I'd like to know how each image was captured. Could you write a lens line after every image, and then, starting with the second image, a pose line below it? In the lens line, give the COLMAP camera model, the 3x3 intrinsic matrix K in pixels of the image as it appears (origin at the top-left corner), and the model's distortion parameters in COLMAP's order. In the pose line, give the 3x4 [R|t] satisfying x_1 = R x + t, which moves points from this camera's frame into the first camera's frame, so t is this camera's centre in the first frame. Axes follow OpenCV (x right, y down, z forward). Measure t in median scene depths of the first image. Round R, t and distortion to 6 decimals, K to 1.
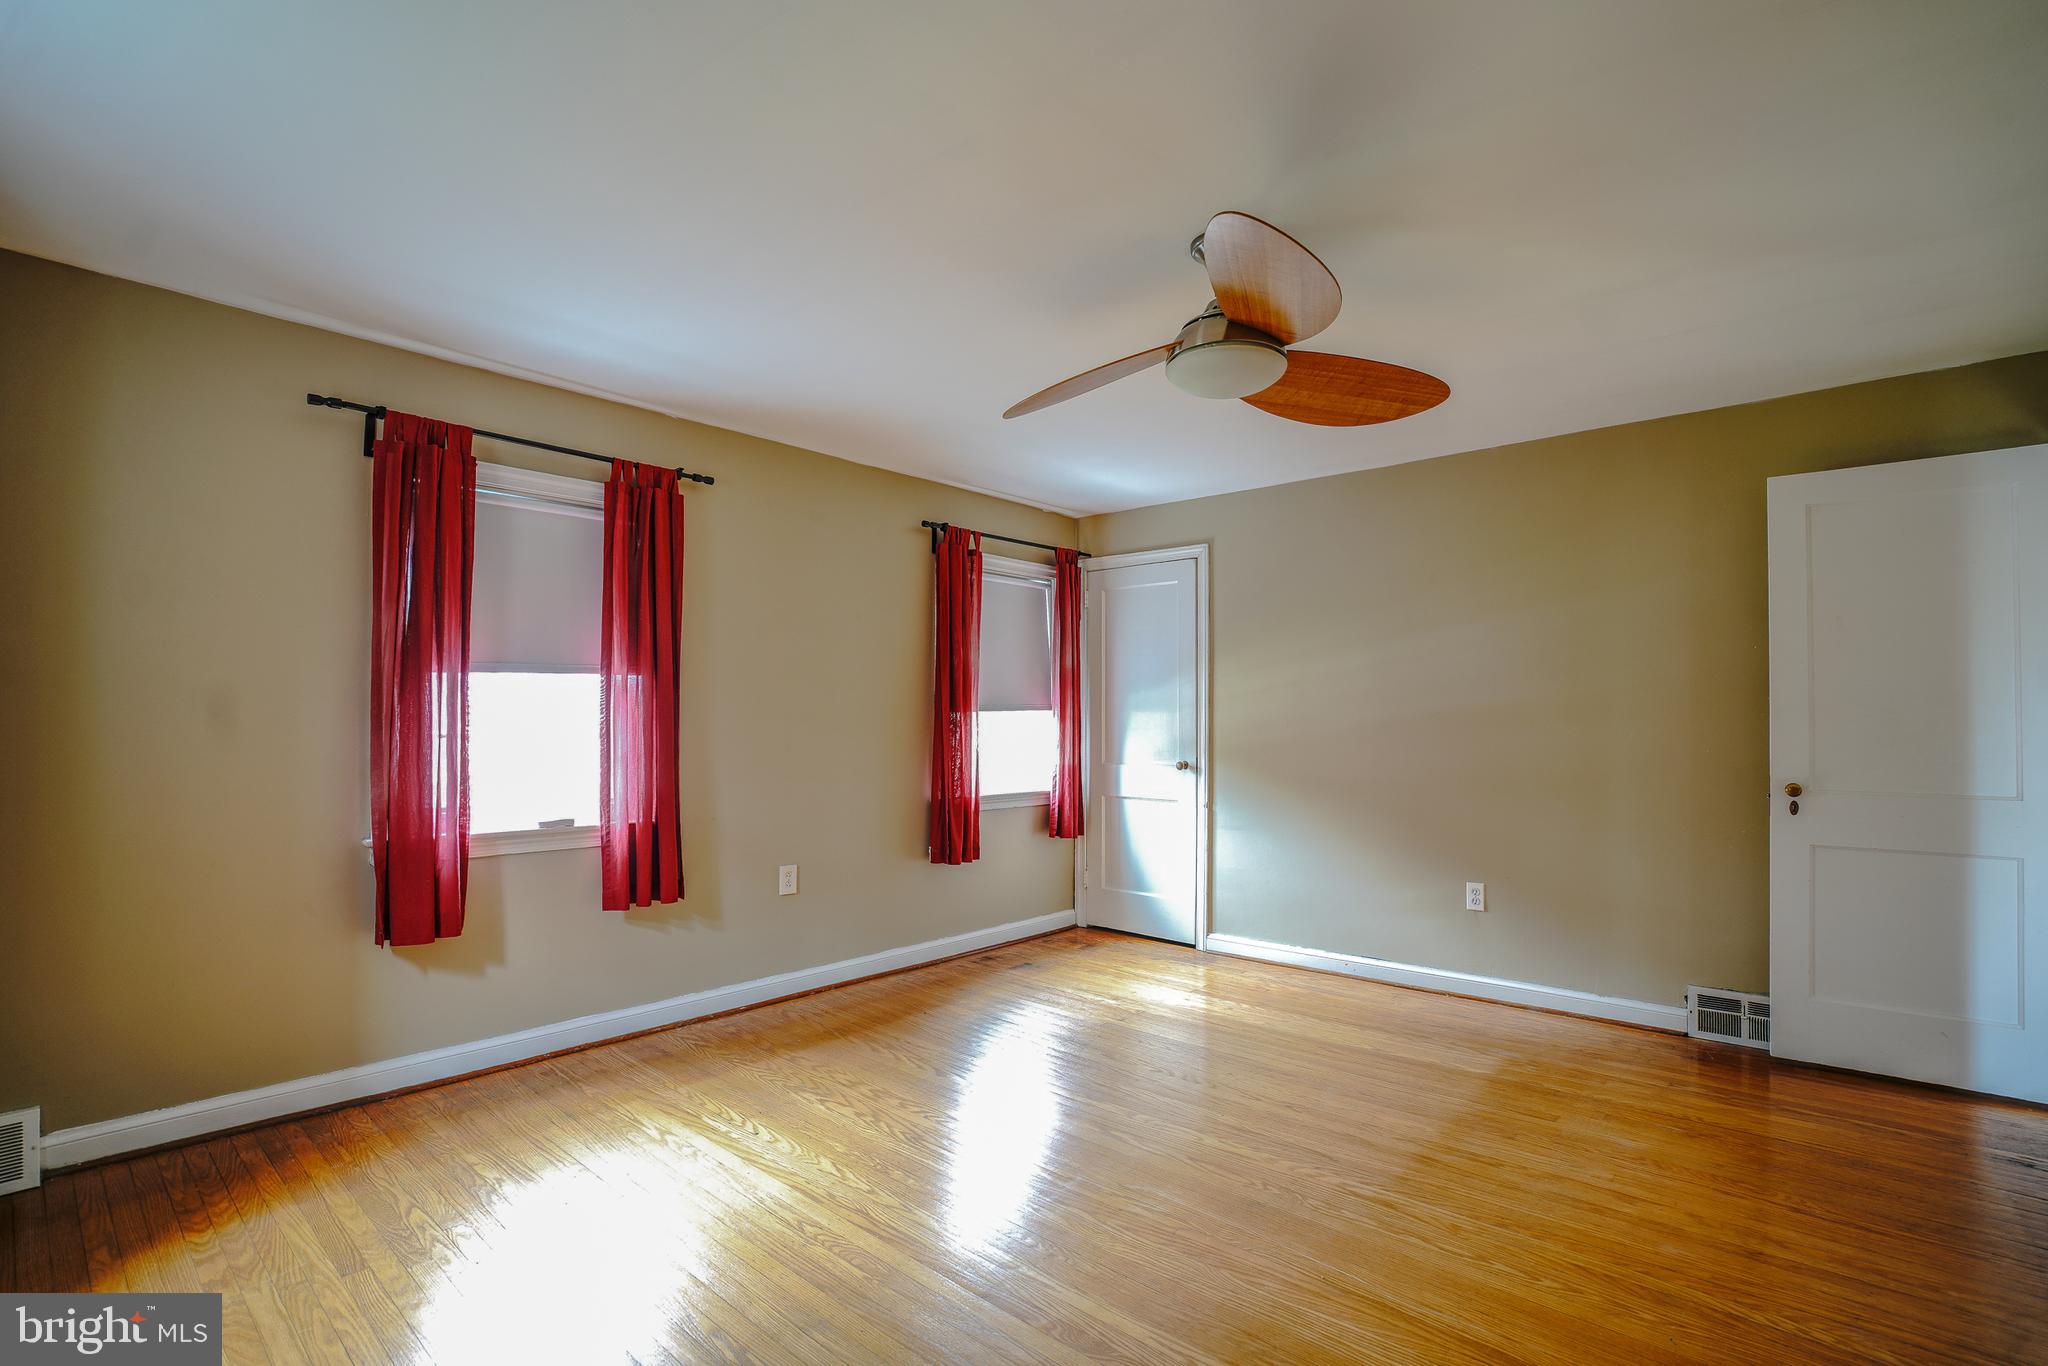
lens RADIAL K [[939.4, 0, 1022.7], [0, 939.4, 702.3], [0, 0, 1]] dist [-0.058103, 0.022489]
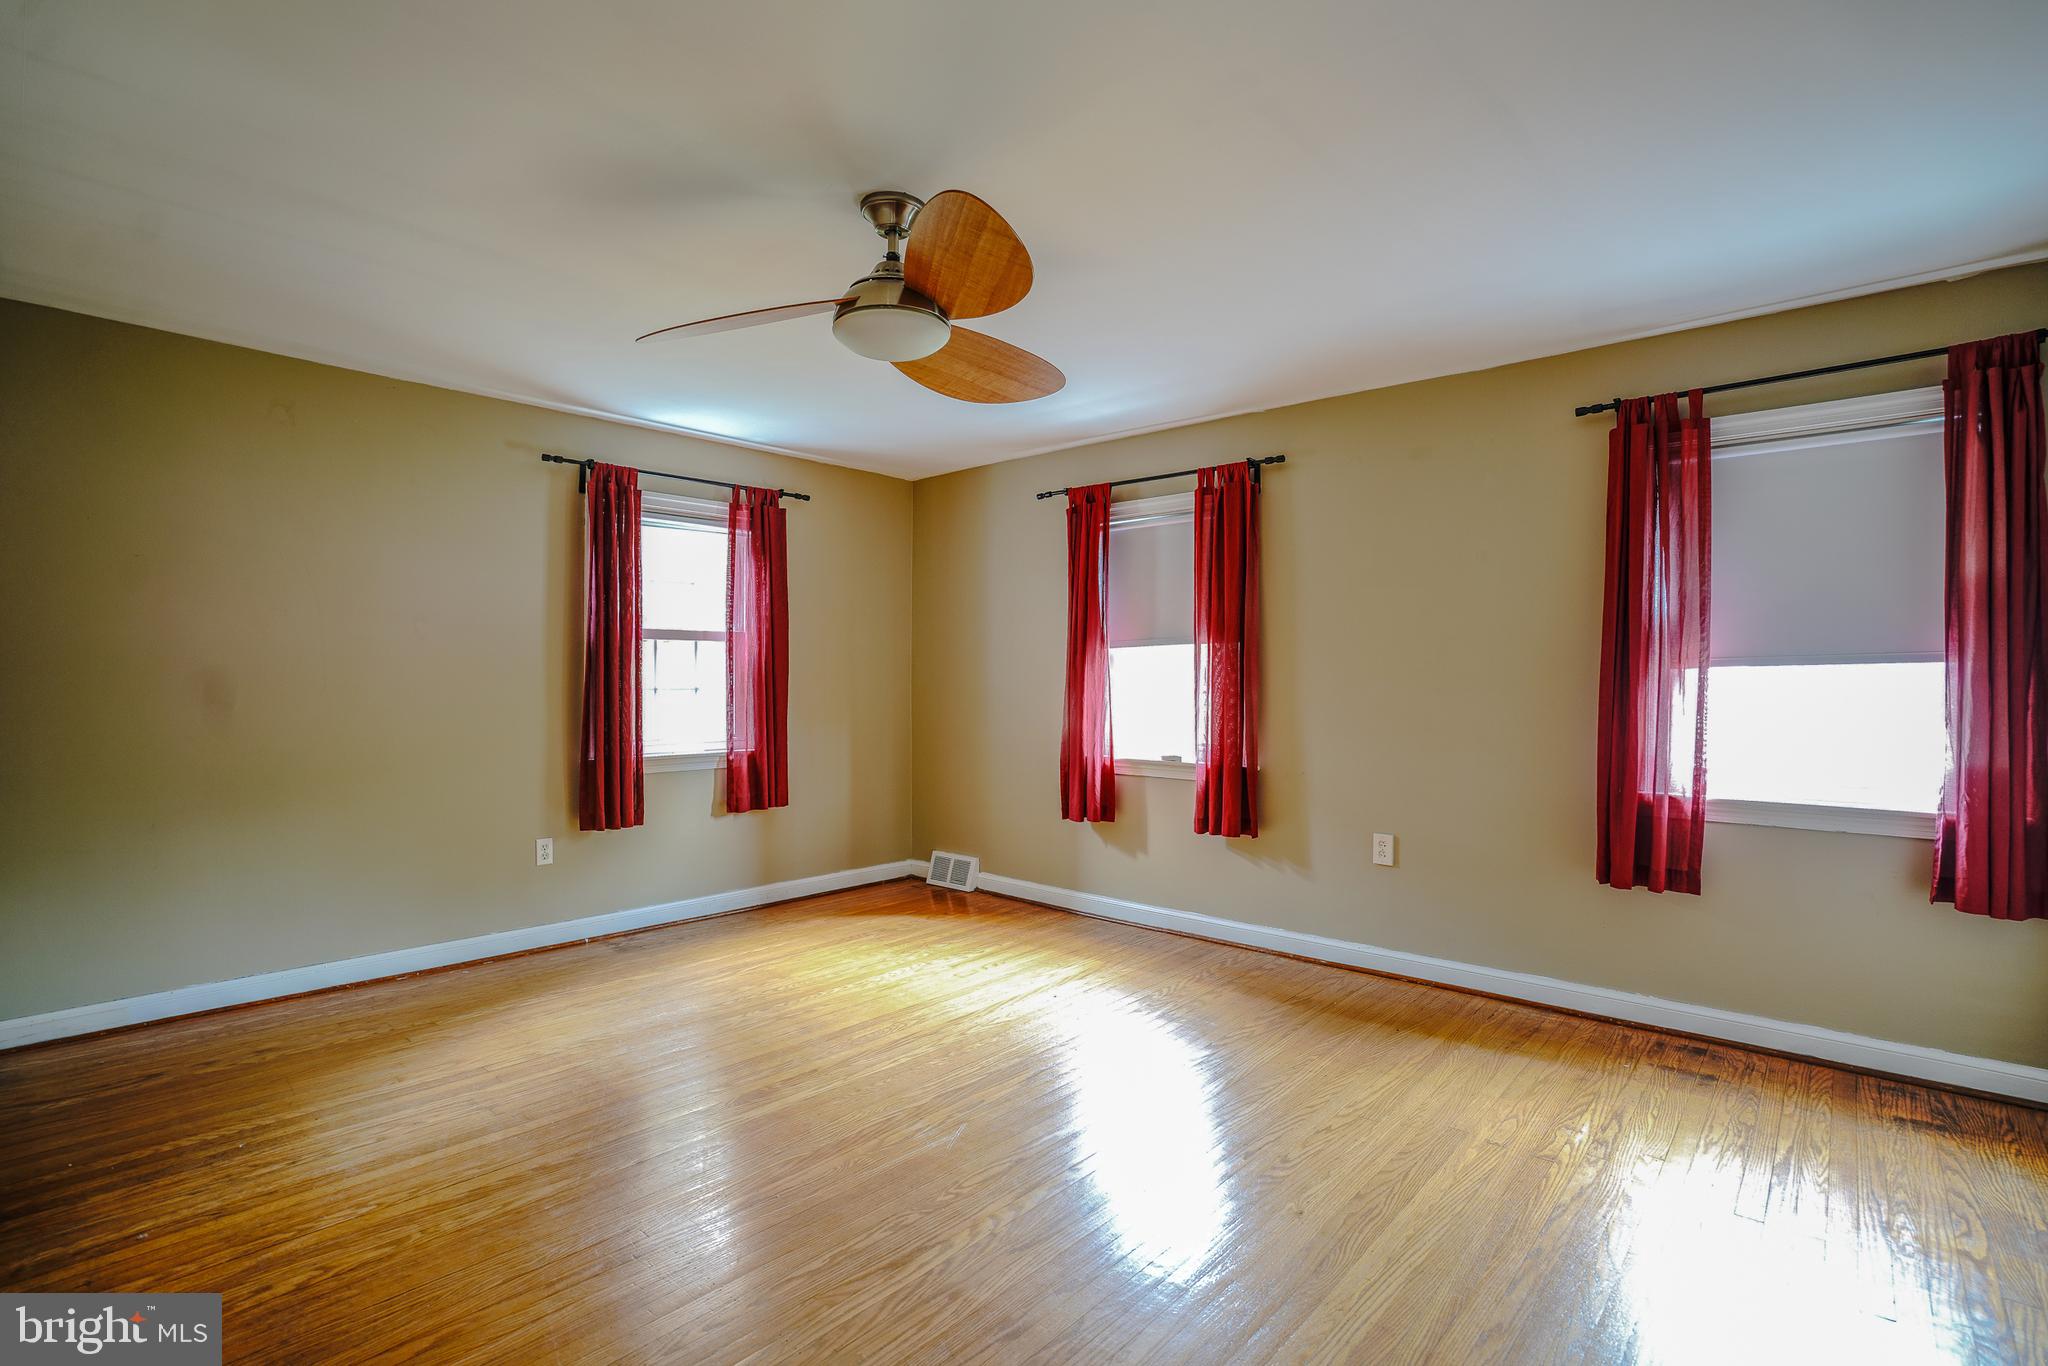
lens RADIAL K [[949.4, 0, 1015.4], [0, 949.4, 678.1], [0, 0, 1]] dist [-0.067065, 0.027655]
pose [[0.008455, -0.003105, -0.999959, 0.766225], [0.018462, 0.999825, -0.002949, 0.014331], [0.999794, -0.018436, 0.008511, 0.690170]]
